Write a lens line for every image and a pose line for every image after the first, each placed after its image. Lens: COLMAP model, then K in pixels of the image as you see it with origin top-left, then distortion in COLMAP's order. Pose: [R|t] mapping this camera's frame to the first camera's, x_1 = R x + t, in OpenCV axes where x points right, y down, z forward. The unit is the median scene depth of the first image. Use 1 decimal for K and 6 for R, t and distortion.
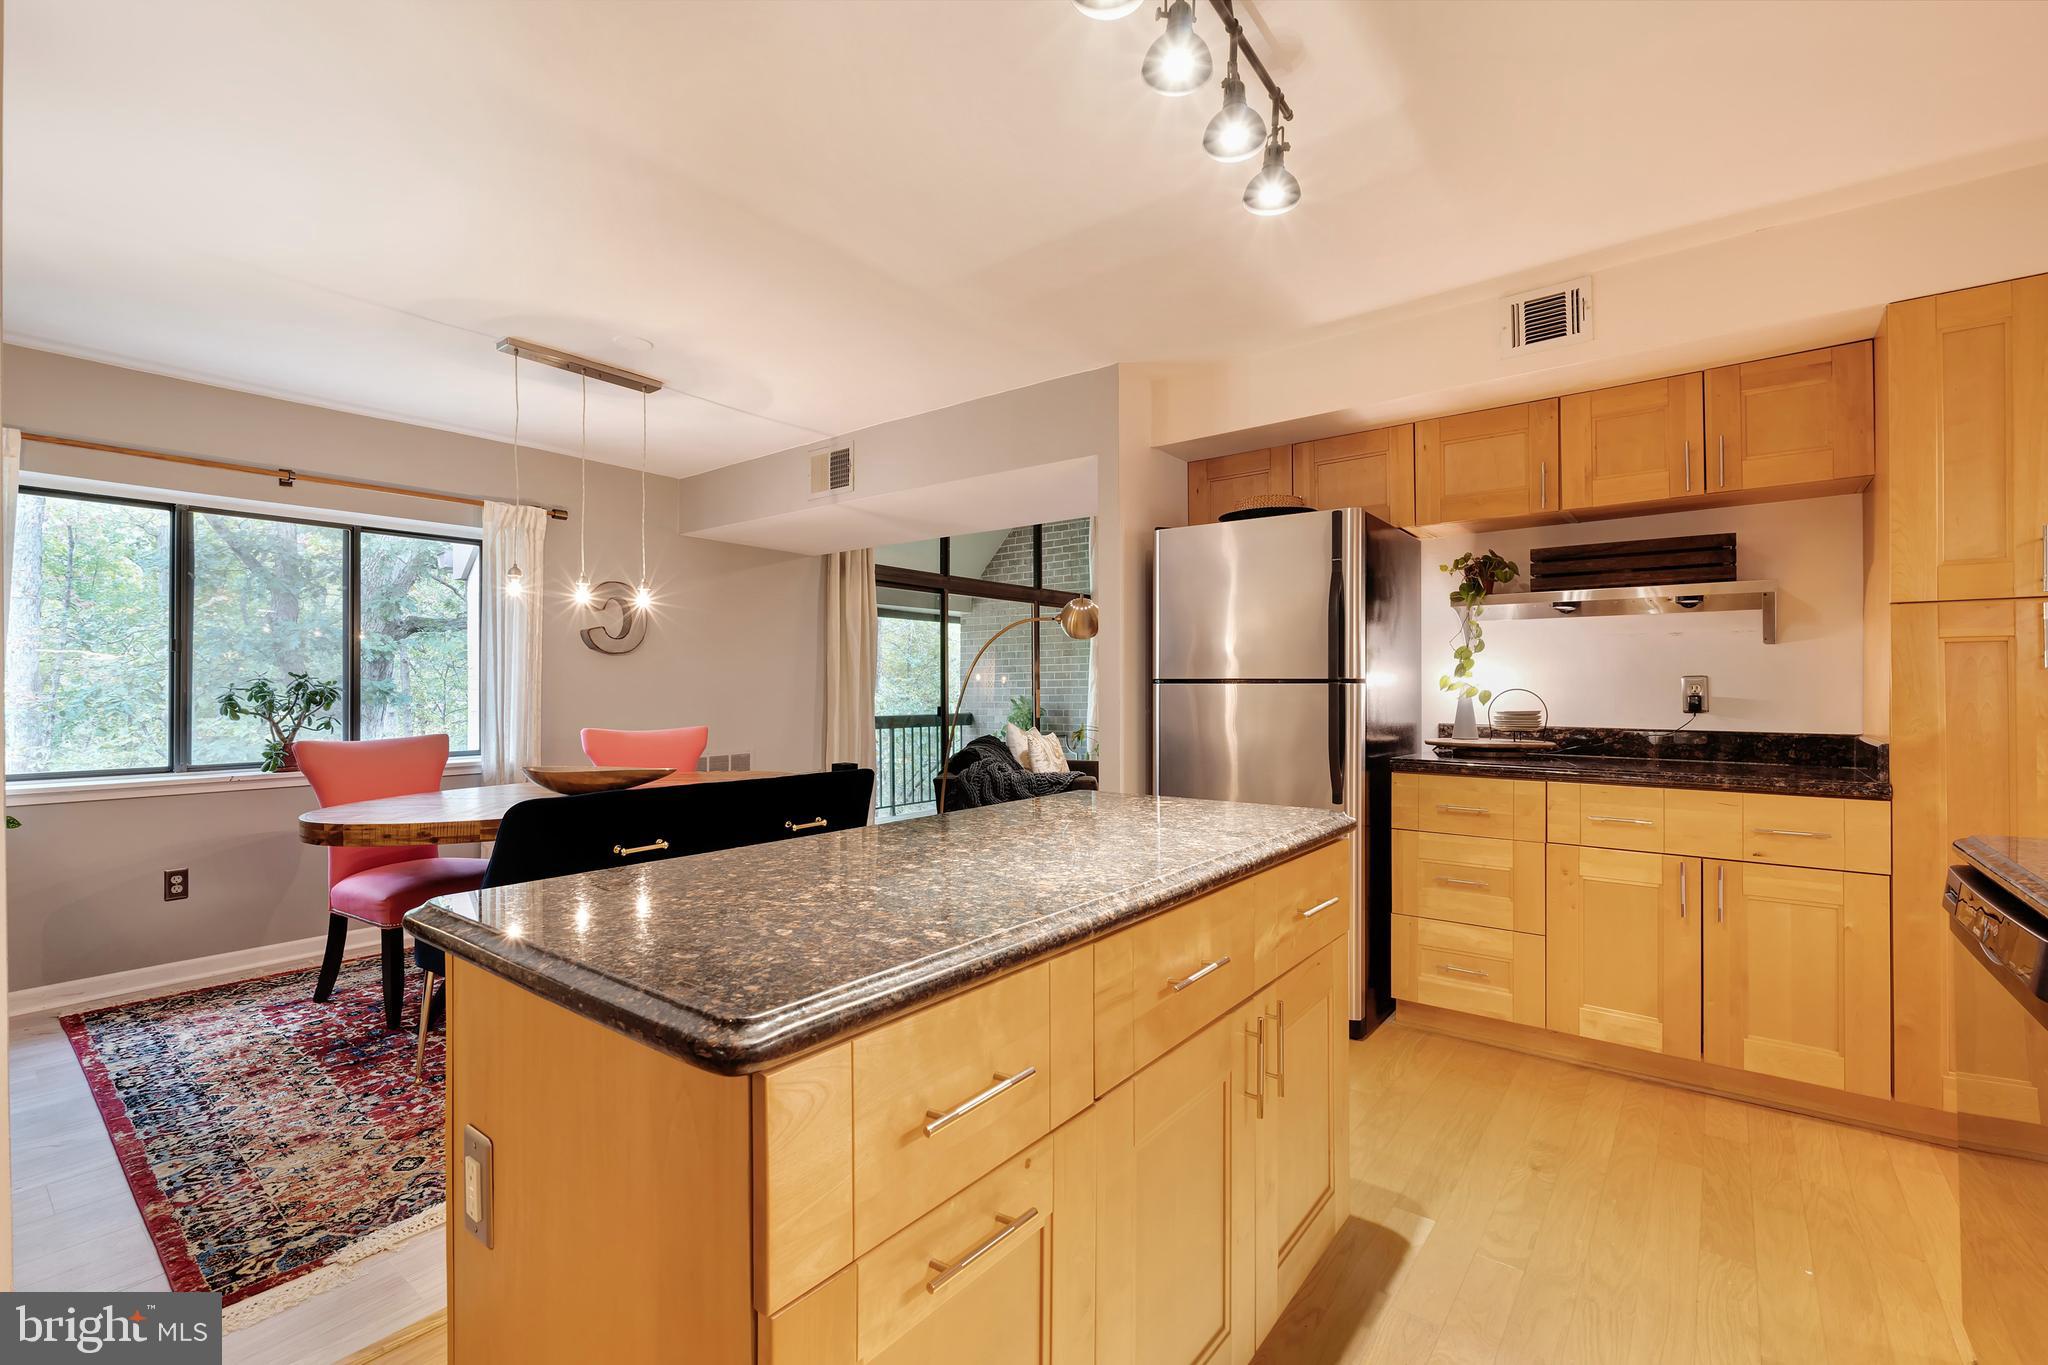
lens RADIAL K [[906.9, 0, 1032.6], [0, 906.9, 680.0], [0, 0, 1]] dist [-0.007405, 0.001431]
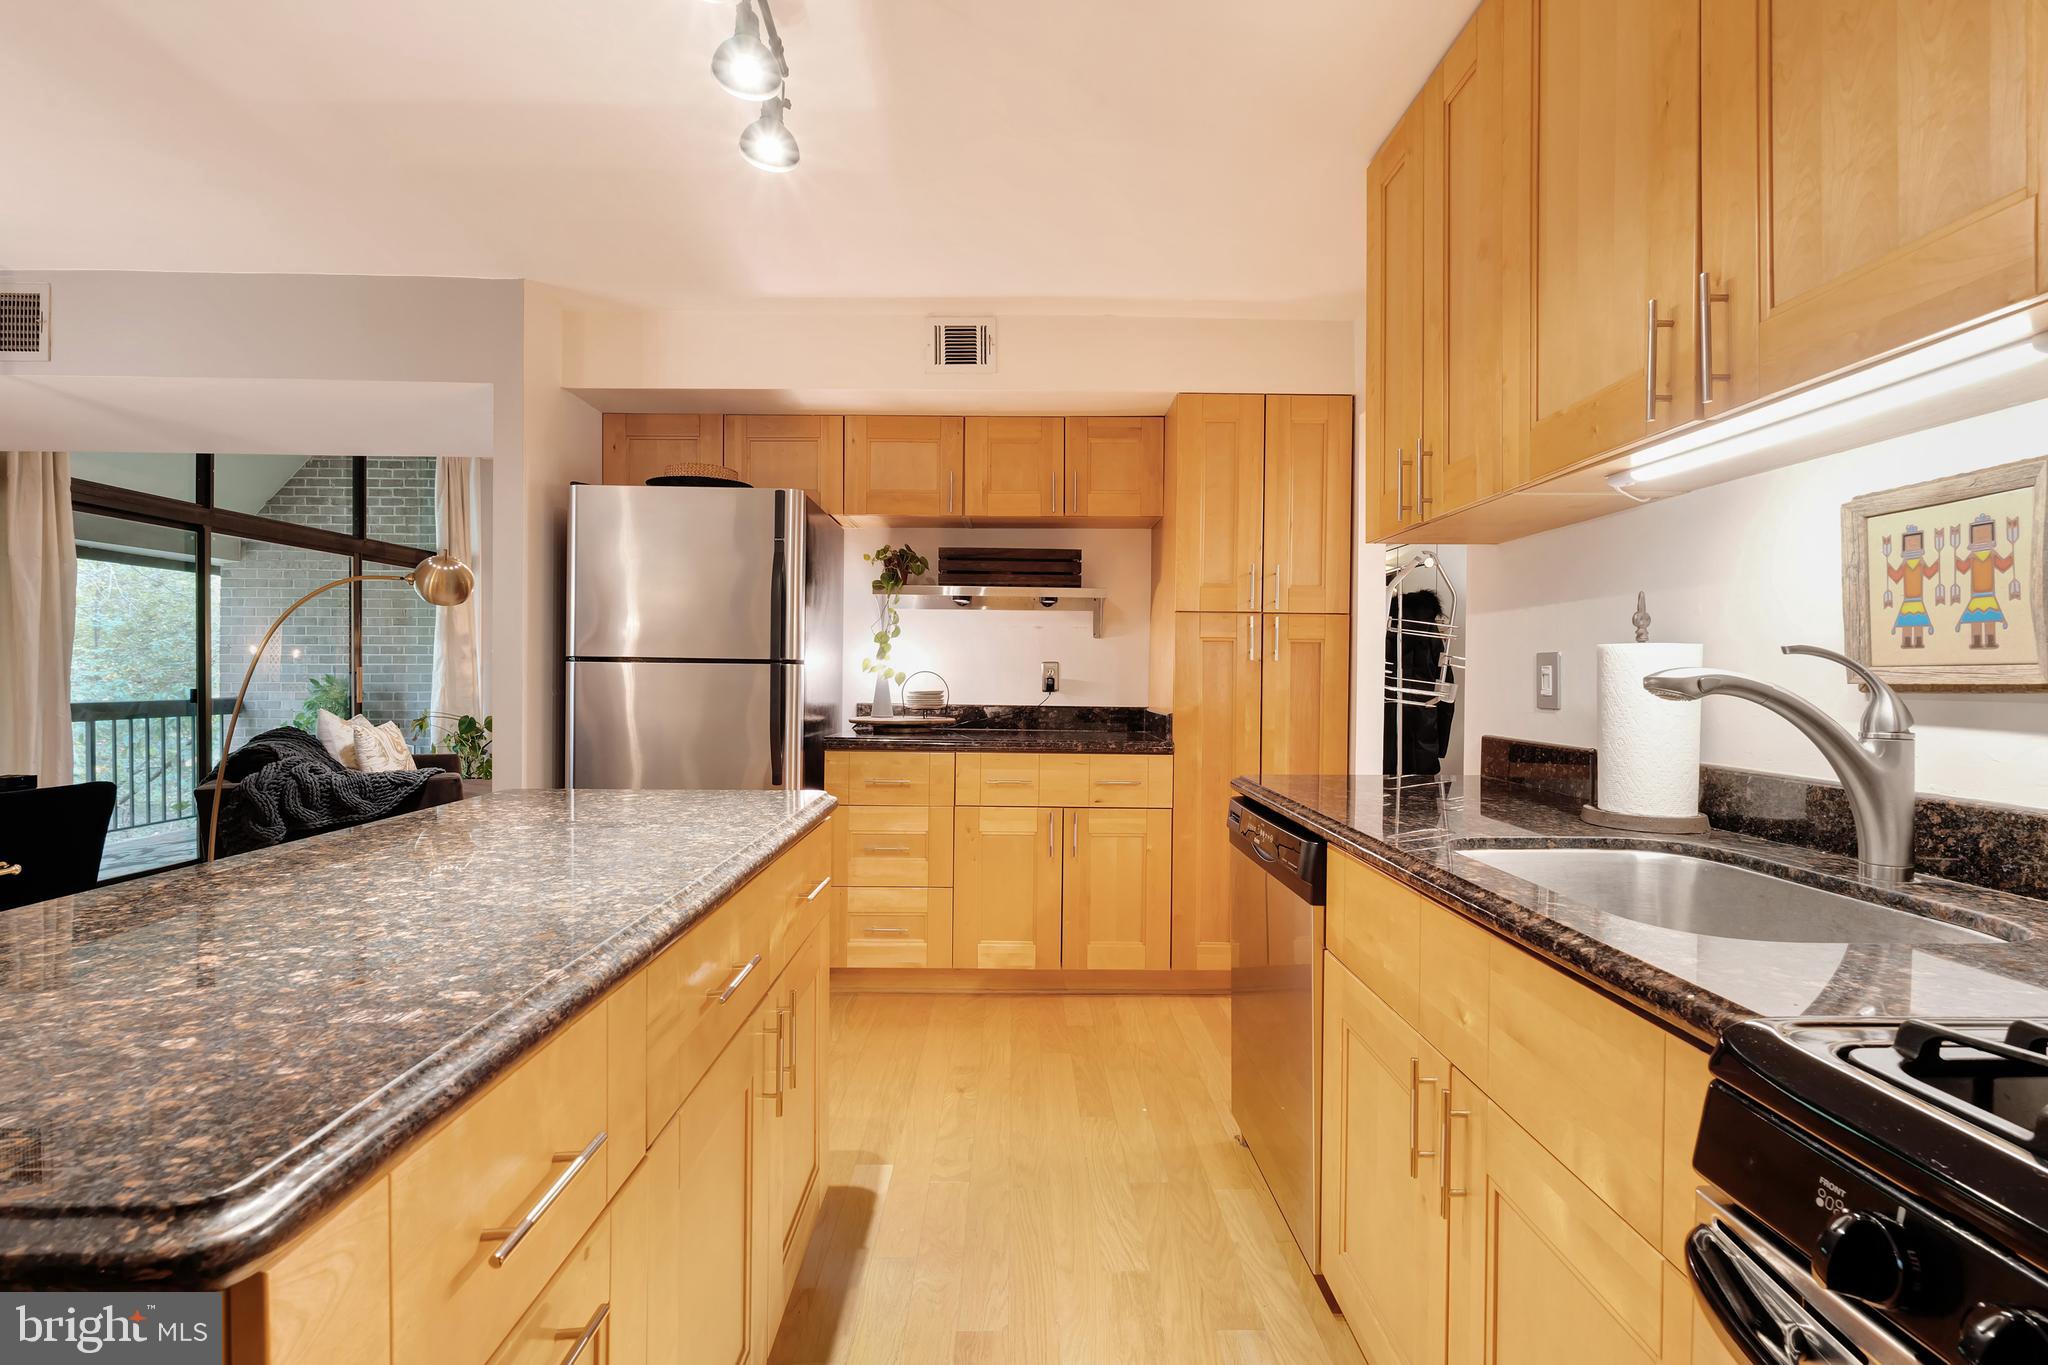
lens RADIAL K [[906.9, 0, 1034.1], [0, 906.9, 679.0], [0, 0, 1]] dist [-0.007405, 0.001431]
pose [[0.776161, 0.003198, 0.630527, -0.075884], [-0.015762, 0.999773, 0.014331, 0.001498], [-0.630338, -0.021062, 0.776035, 0.049501]]
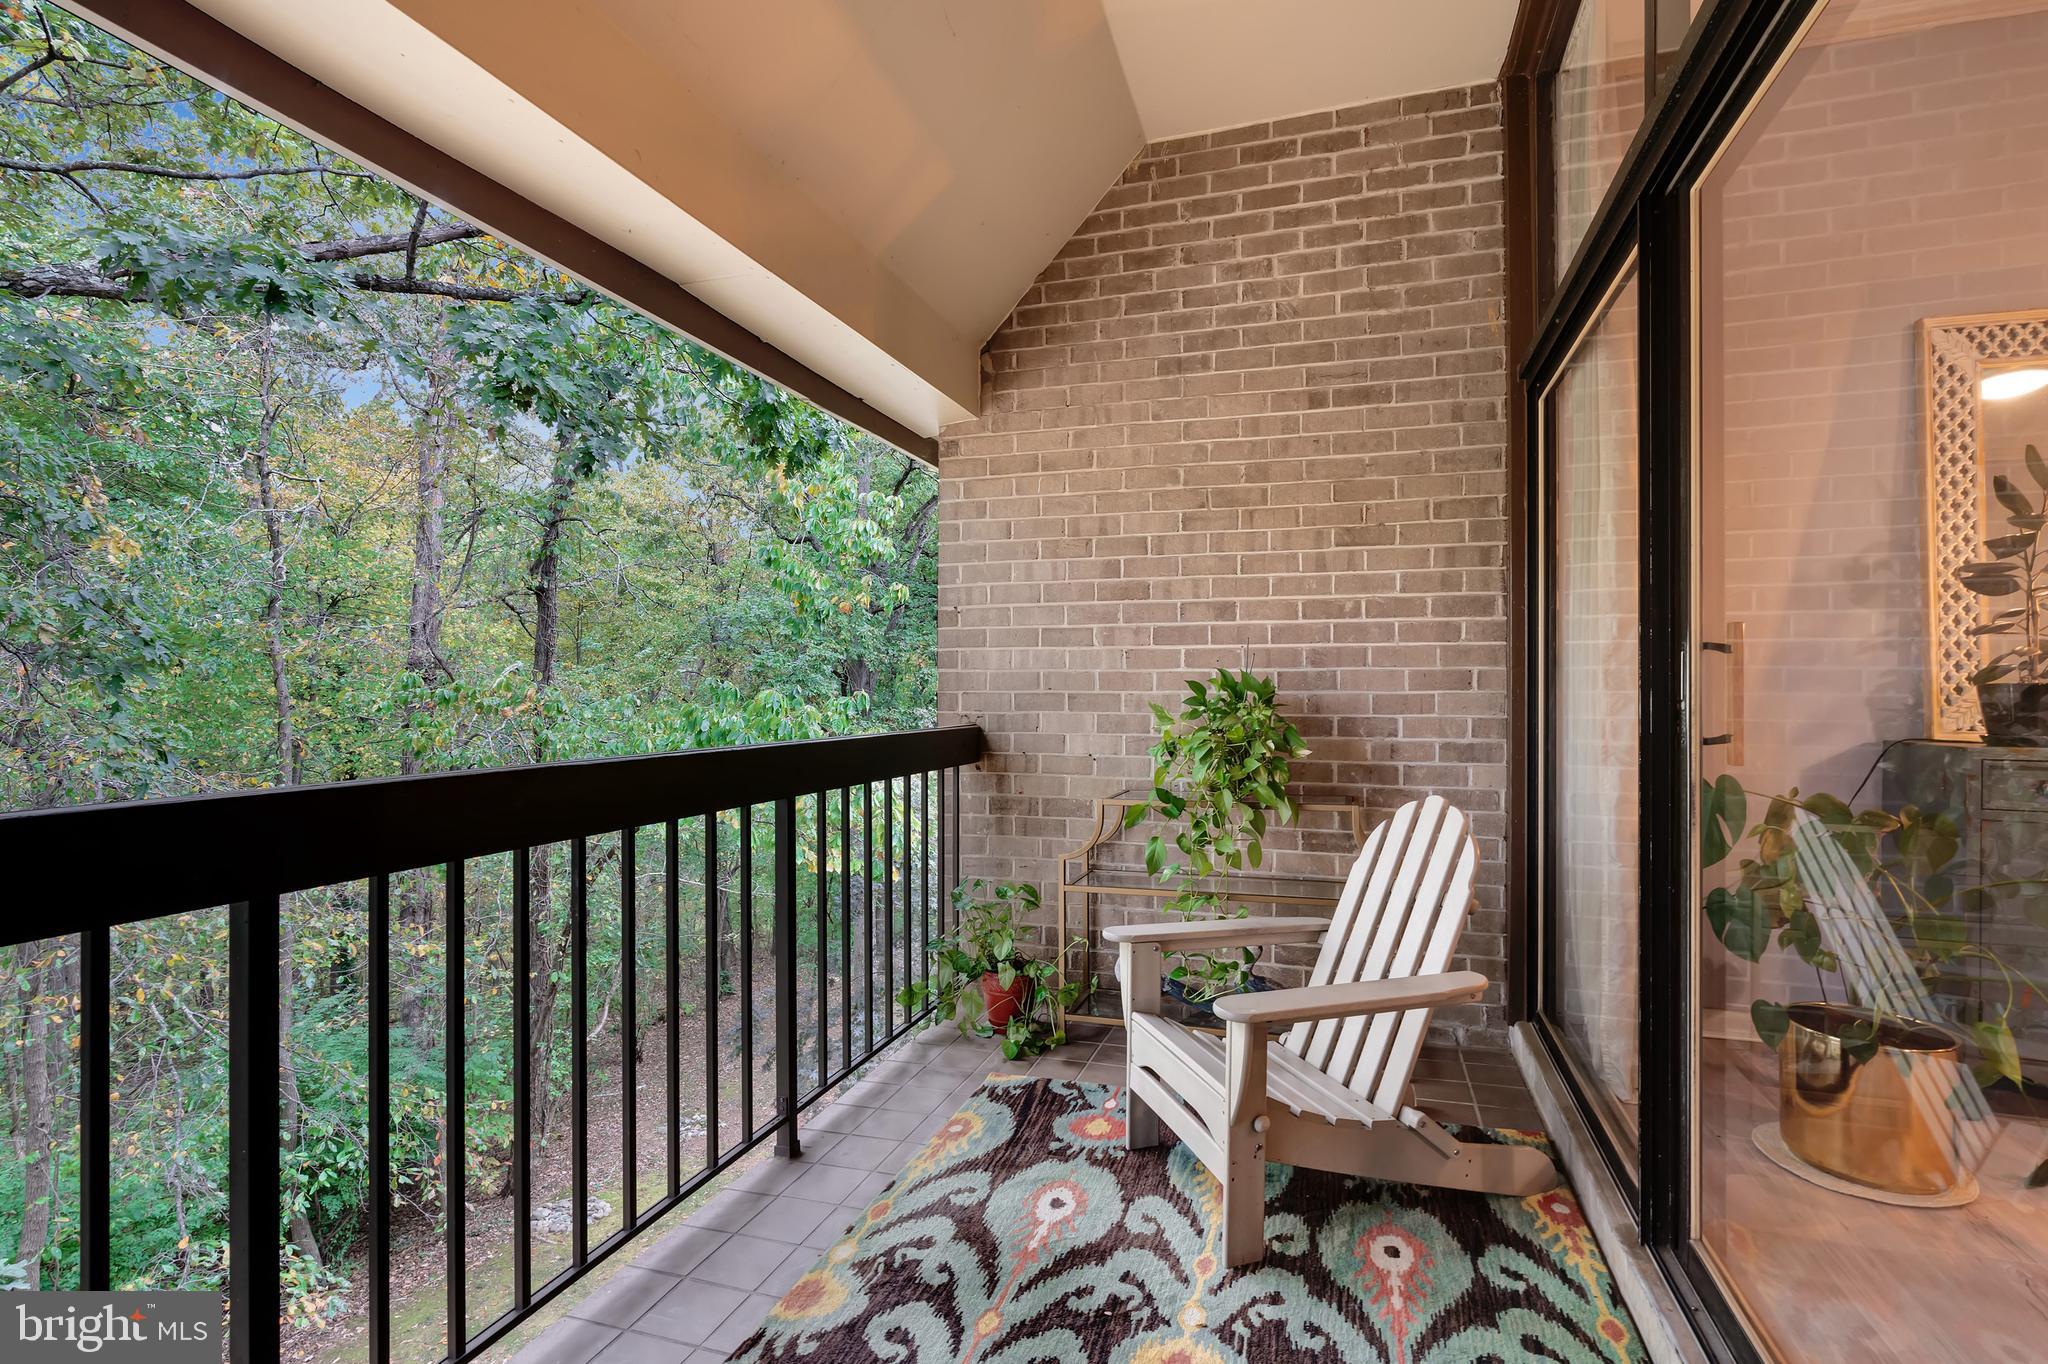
lens RADIAL K [[906.9, 0, 1027.8], [0, 906.9, 676.4], [0, 0, 1]] dist [-0.007405, 0.001431]
pose [[0.939199, 0.006984, 0.343303, -0.438404], [-0.009885, 0.999929, 0.006702, 0.044531], [-0.343232, -0.009689, 0.939201, 1.839565]]
